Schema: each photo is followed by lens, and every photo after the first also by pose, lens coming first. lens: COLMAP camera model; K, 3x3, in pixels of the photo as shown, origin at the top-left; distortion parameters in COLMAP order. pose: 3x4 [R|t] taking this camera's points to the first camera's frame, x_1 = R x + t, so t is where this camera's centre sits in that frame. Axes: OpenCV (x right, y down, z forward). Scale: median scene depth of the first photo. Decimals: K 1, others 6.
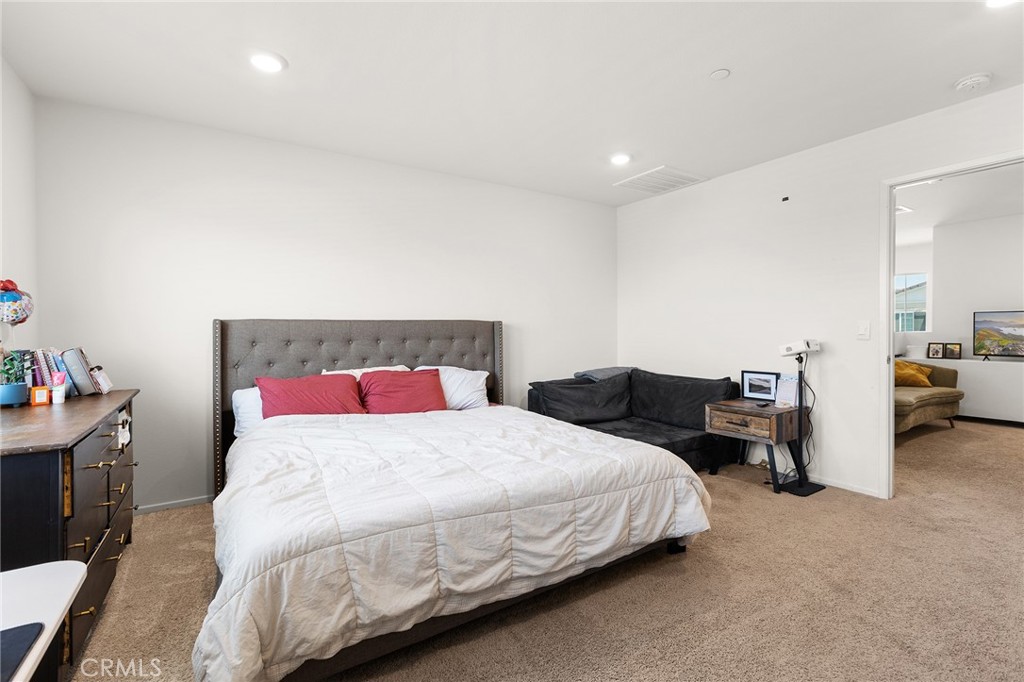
lens RADIAL K [[464.2, 0, 520.4], [0, 464.2, 334.1], [0, 0, 1]] dist [0.004089, -0.001009]
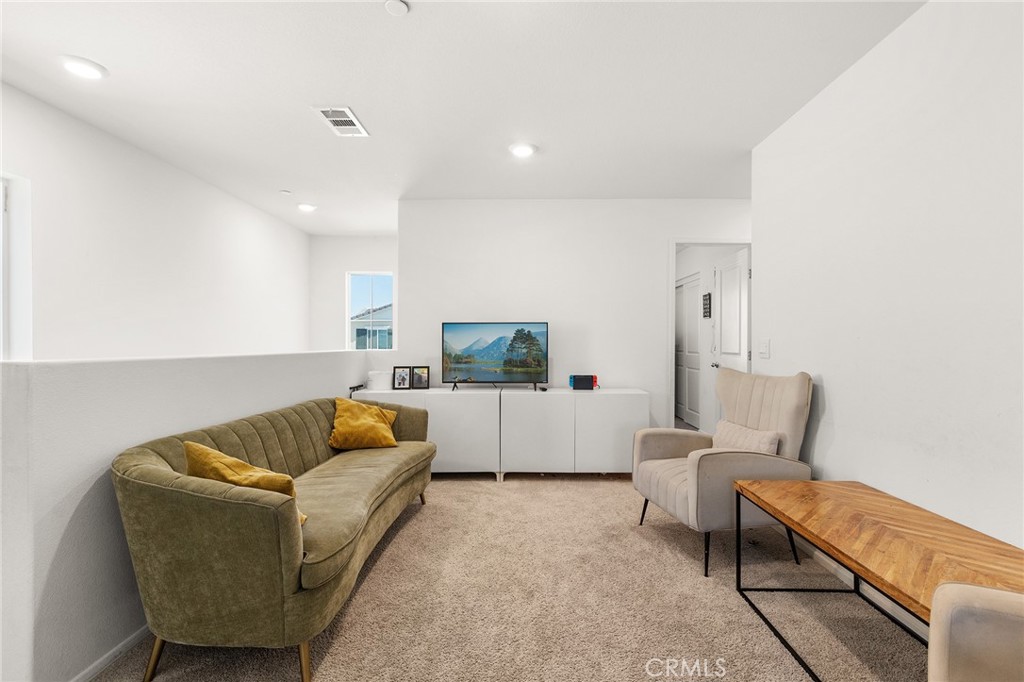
lens RADIAL K [[464.2, 0, 515.1], [0, 464.2, 342.8], [0, 0, 1]] dist [0.004089, -0.001009]
pose [[0.564515, 0.008551, 0.825379, 0.434192], [0.000225, 0.999945, -0.010513, -0.008162], [-0.825423, 0.006120, 0.564482, 0.490175]]
